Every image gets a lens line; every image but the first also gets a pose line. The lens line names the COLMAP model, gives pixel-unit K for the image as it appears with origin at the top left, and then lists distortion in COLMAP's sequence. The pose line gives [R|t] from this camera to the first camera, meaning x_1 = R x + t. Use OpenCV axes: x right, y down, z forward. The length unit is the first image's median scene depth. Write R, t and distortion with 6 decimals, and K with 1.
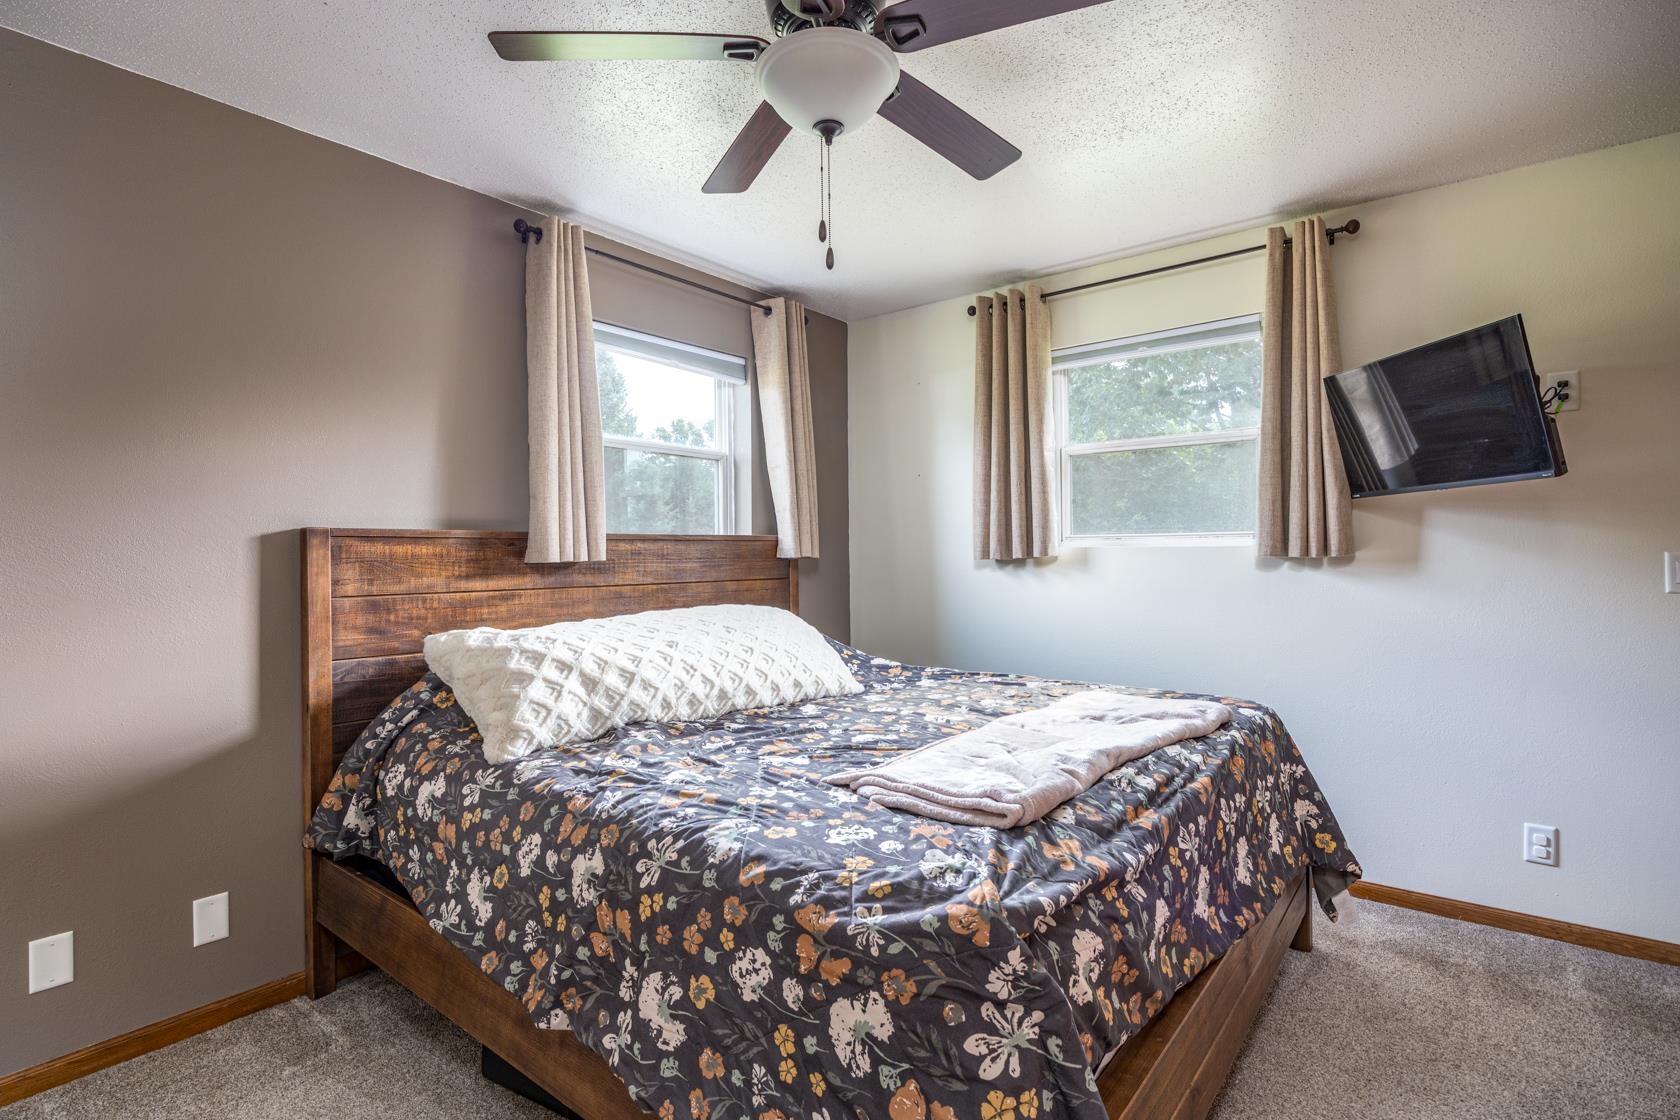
lens RADIAL K [[774.8, 0, 844.8], [0, 774.8, 549.7], [0, 0, 1]] dist [-0.023217, 0.000677]
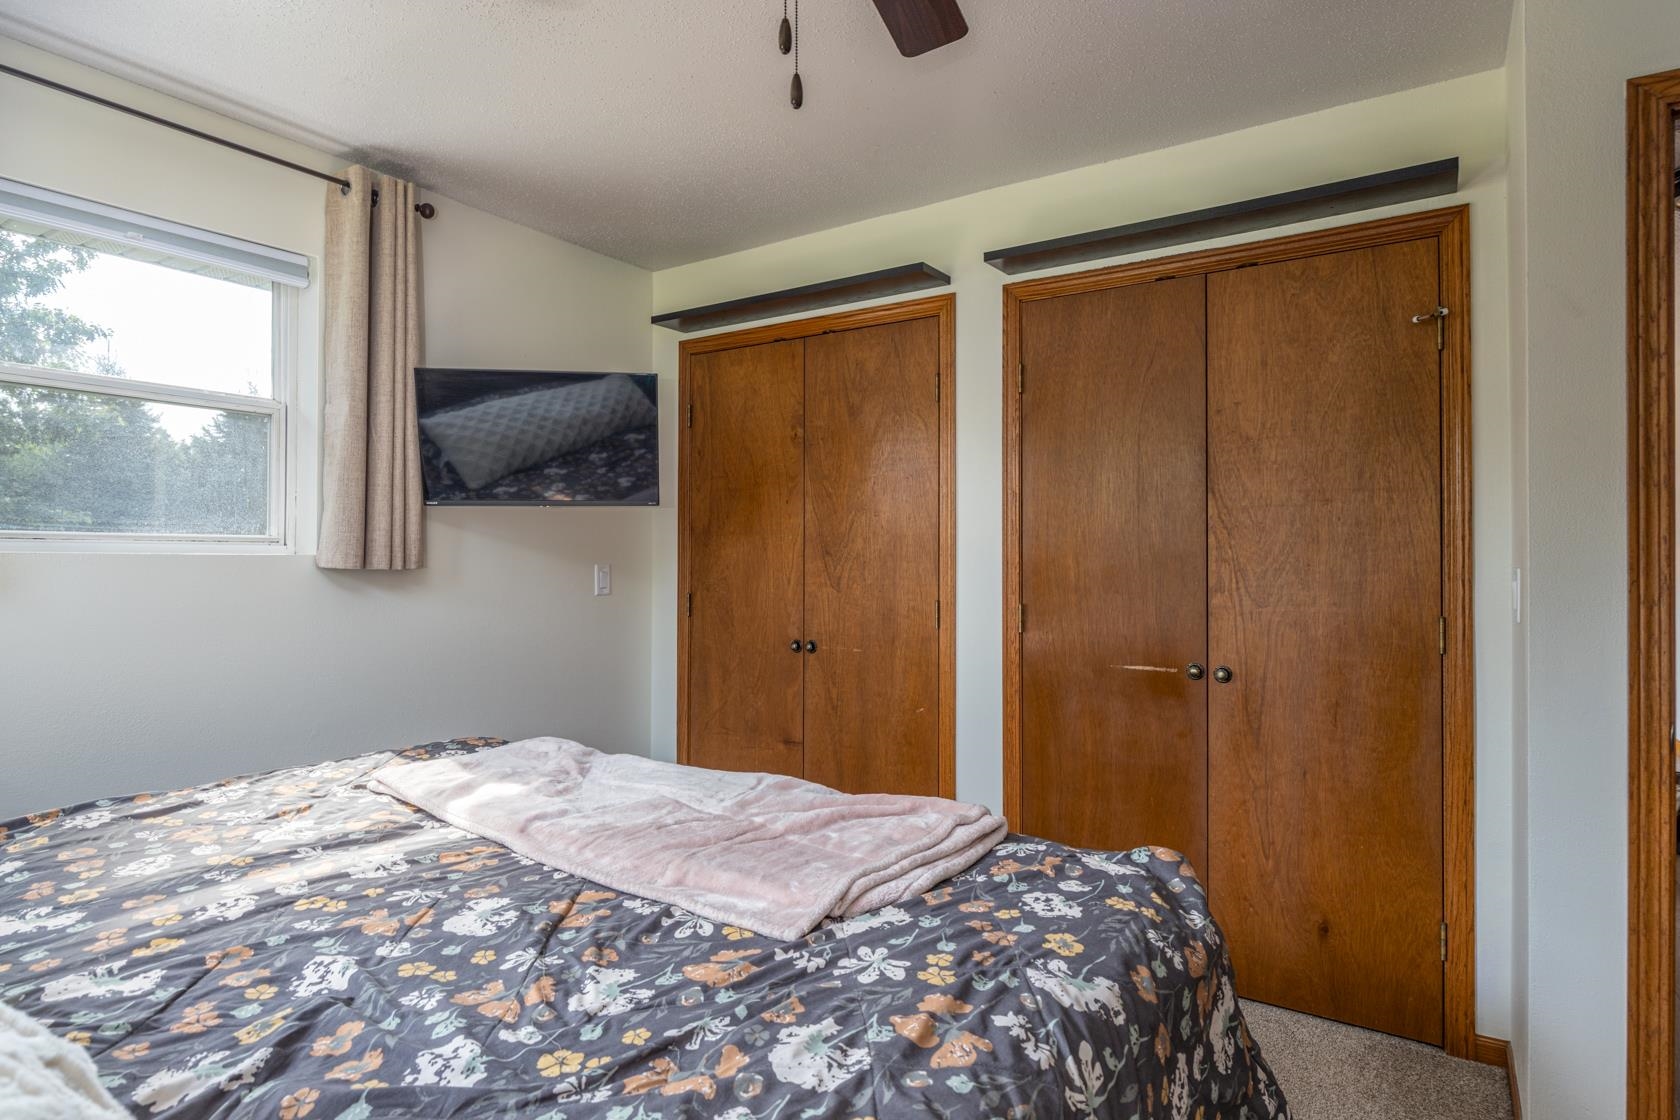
lens RADIAL K [[870.2, 0, 826.1], [0, 870.2, 556.5], [0, 0, 1]] dist [-0.008681, -0.001291]
pose [[-0.043283, 0.010953, 0.999003, -0.726437], [-0.007740, 0.999906, -0.011298, 0.006573], [-0.999033, -0.008221, -0.043195, 1.018149]]
